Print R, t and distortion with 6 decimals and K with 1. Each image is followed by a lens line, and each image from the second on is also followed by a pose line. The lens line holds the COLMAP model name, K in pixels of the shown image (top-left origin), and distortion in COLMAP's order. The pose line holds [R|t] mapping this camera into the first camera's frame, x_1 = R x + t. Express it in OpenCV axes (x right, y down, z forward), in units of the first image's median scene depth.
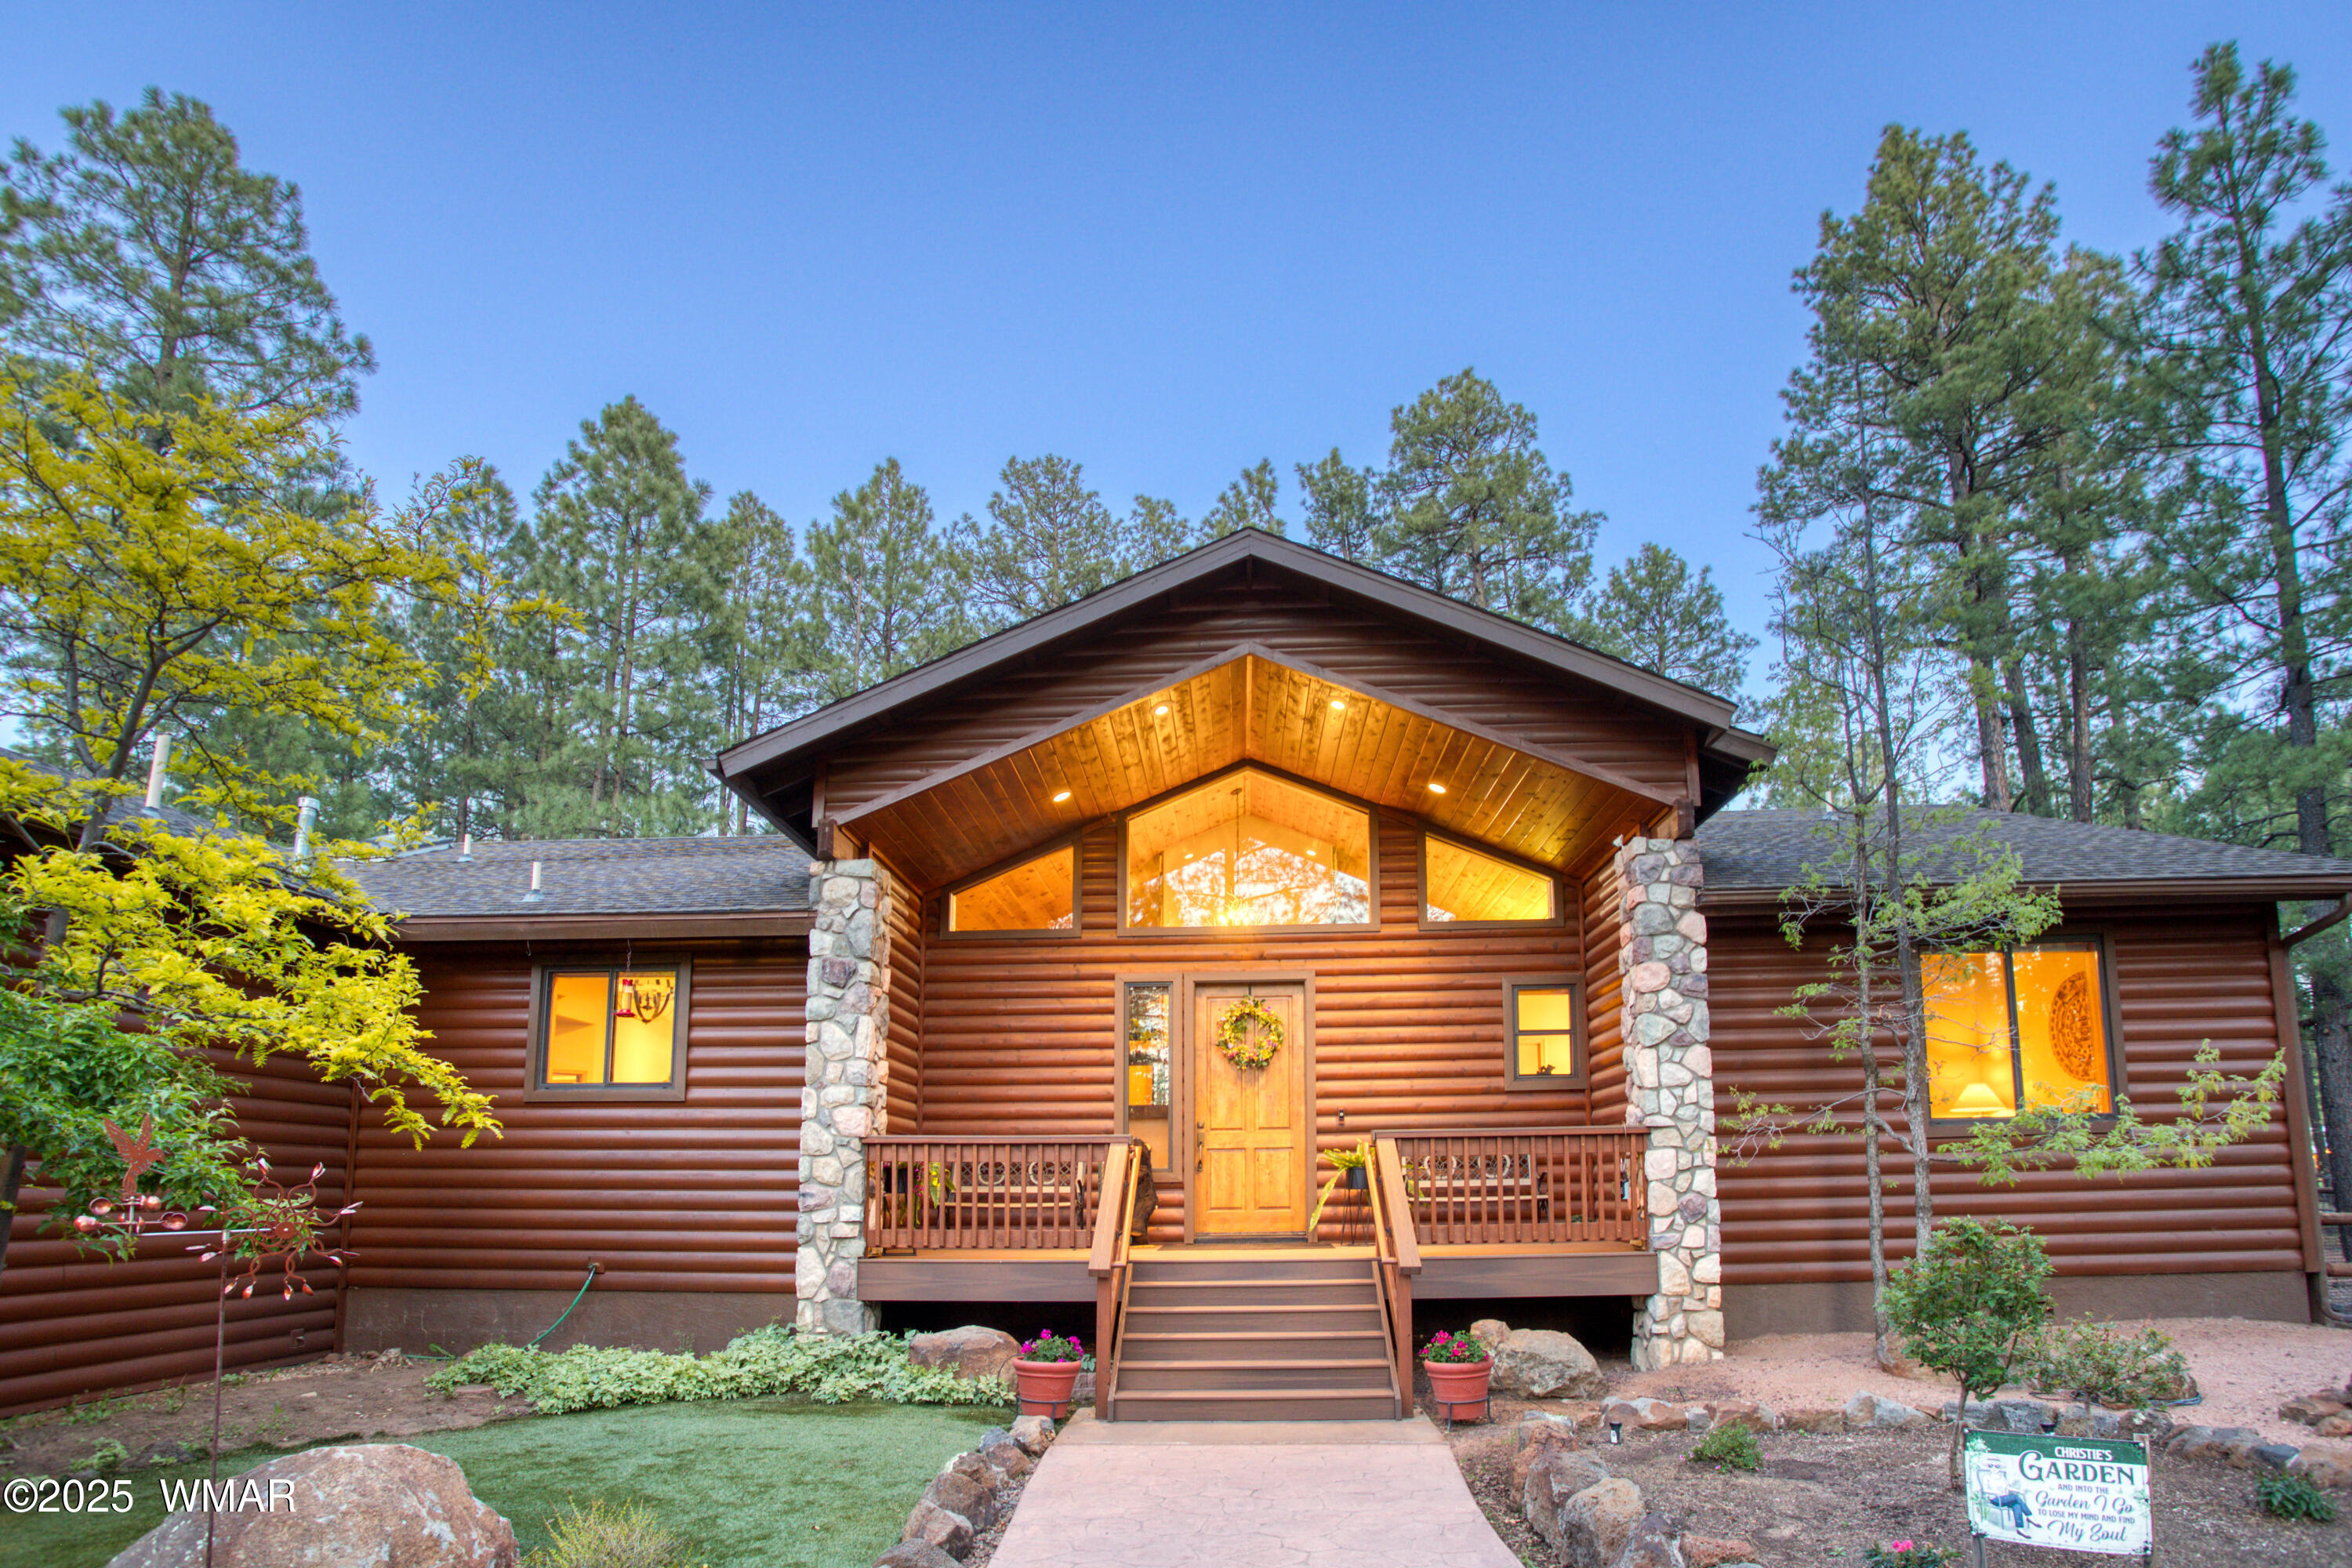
lens RADIAL K [[1176.8, 0, 1229.9], [0, 1176.8, 1114.0], [0, 0, 1]] dist [-0.043912, 0.001222]
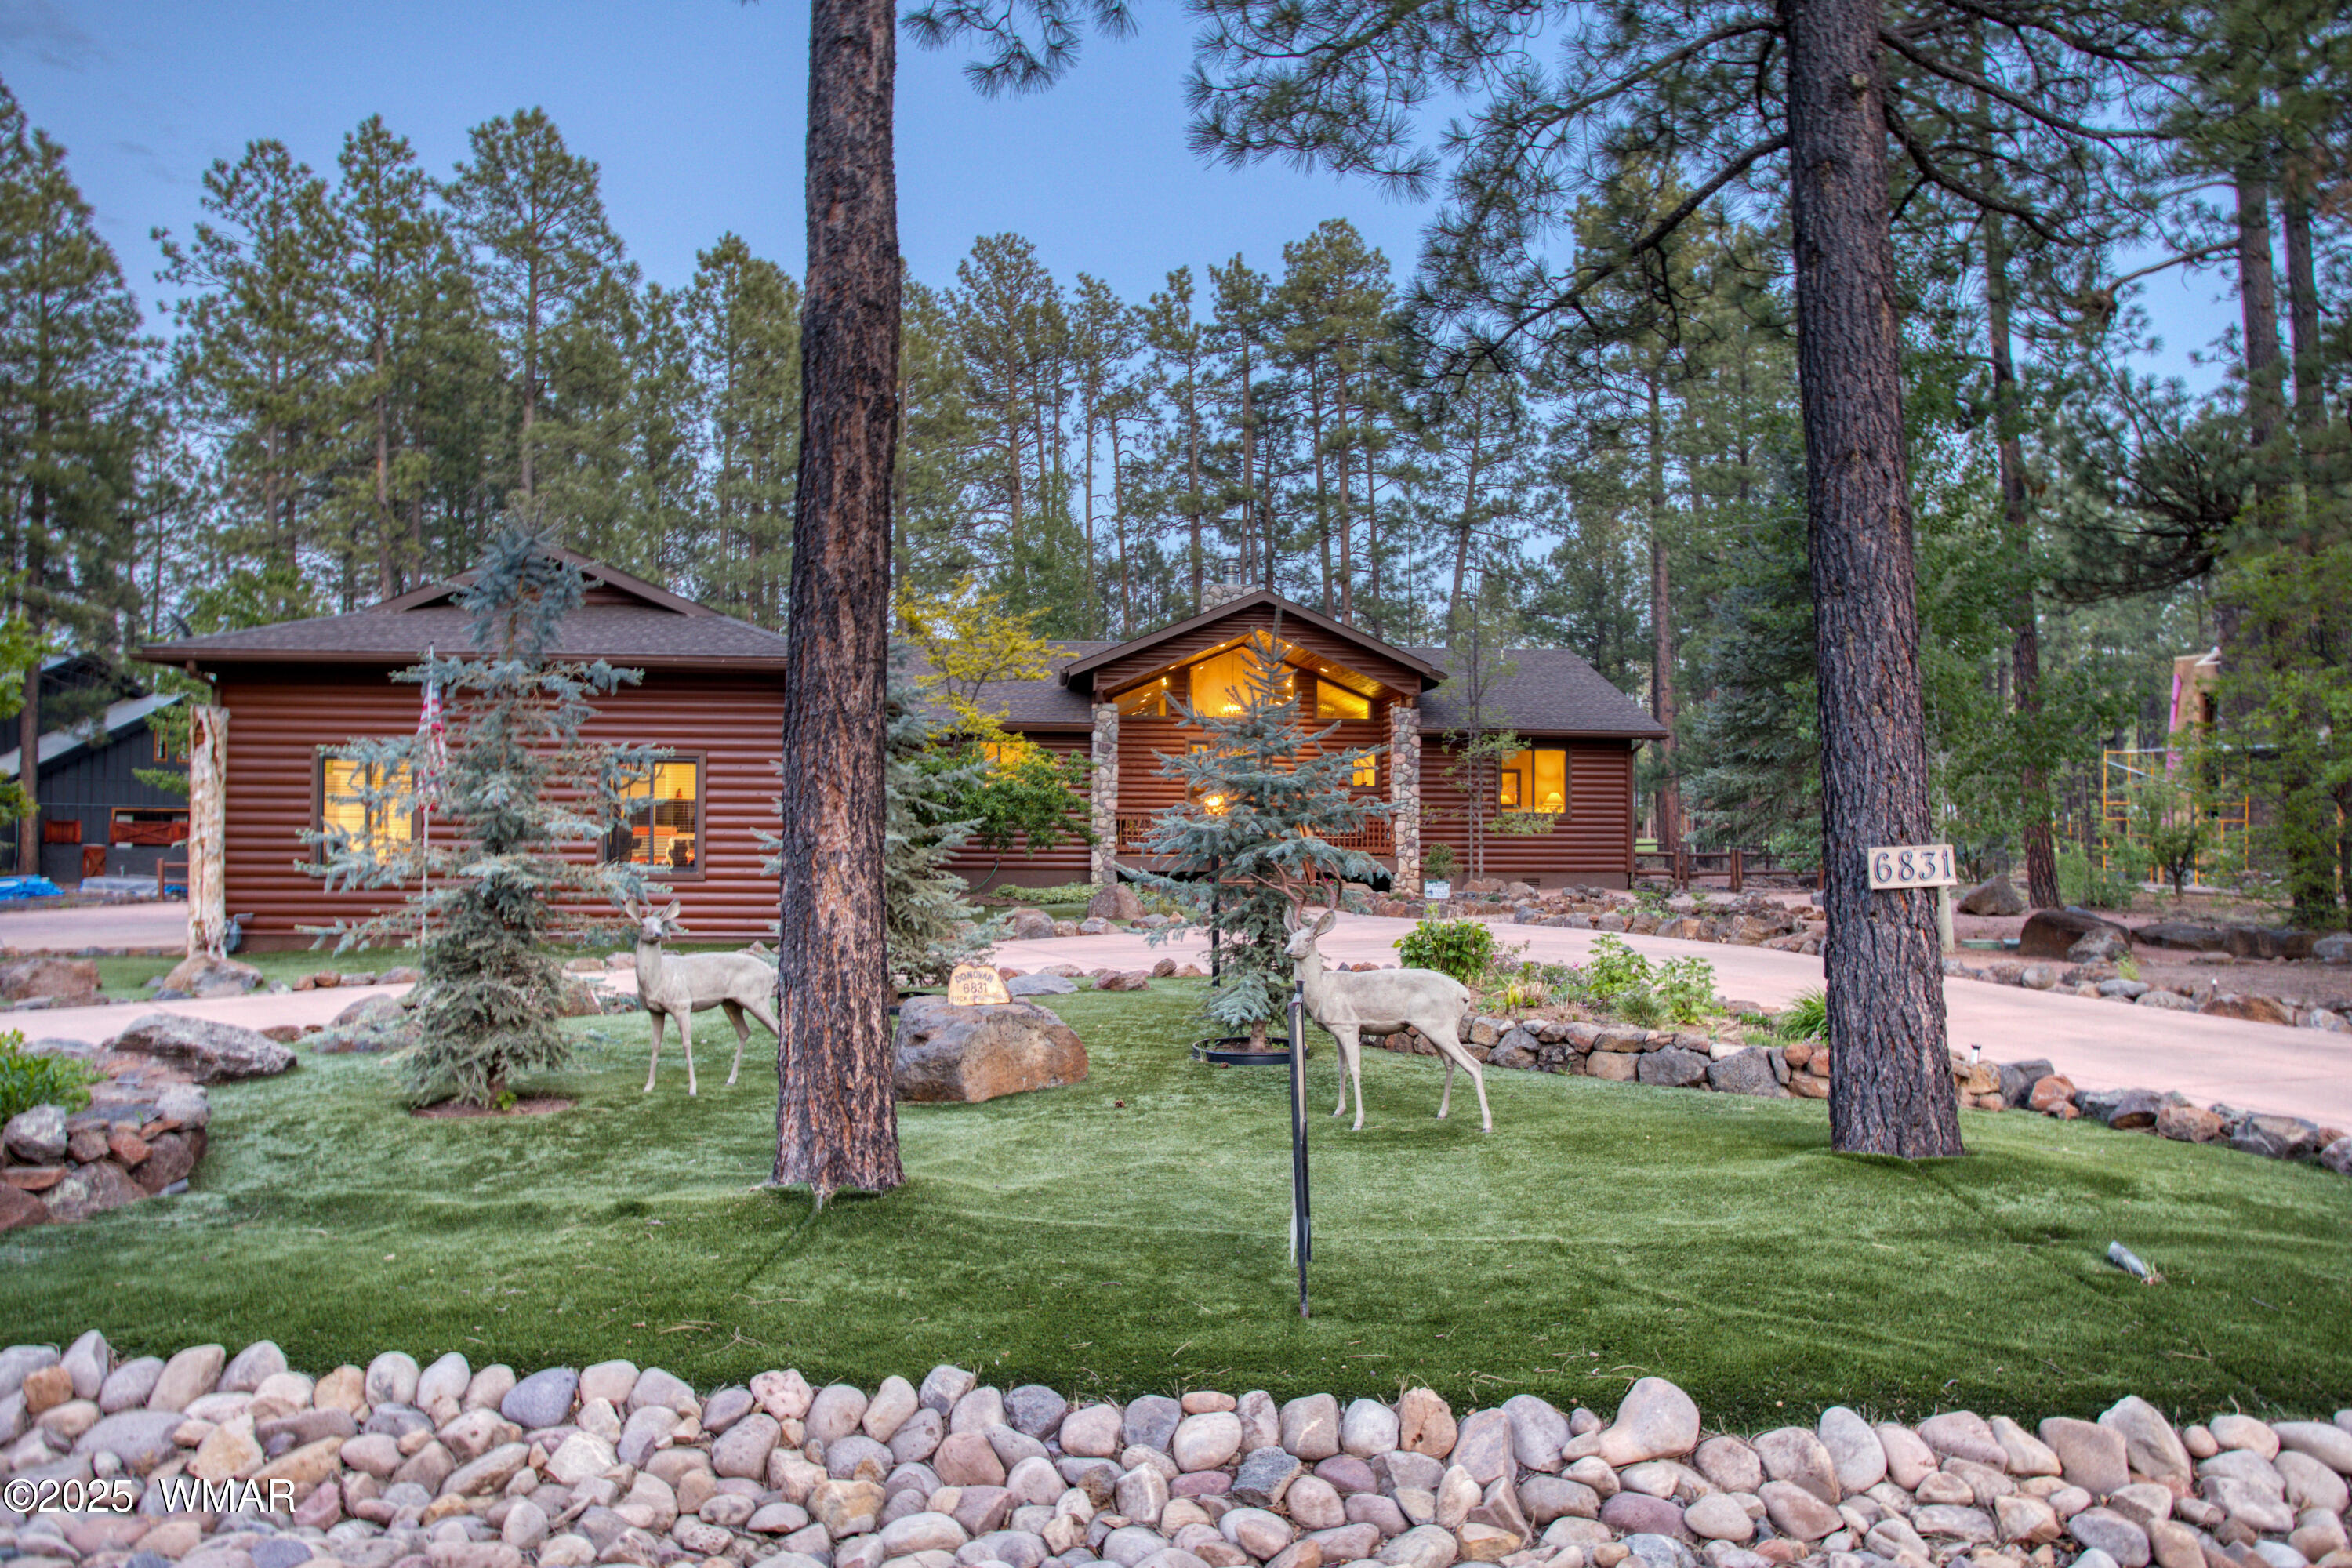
lens RADIAL K [[1528.6, 0, 1168.3], [0, 1528.6, 836.3], [0, 0, 1]] dist [-0.104611, 0.089106]
pose [[0.993570, 0.021160, 0.111221, -0.483399], [-0.029027, 0.997153, 0.069595, -0.141156], [-0.109432, -0.072375, 0.991356, -2.103340]]
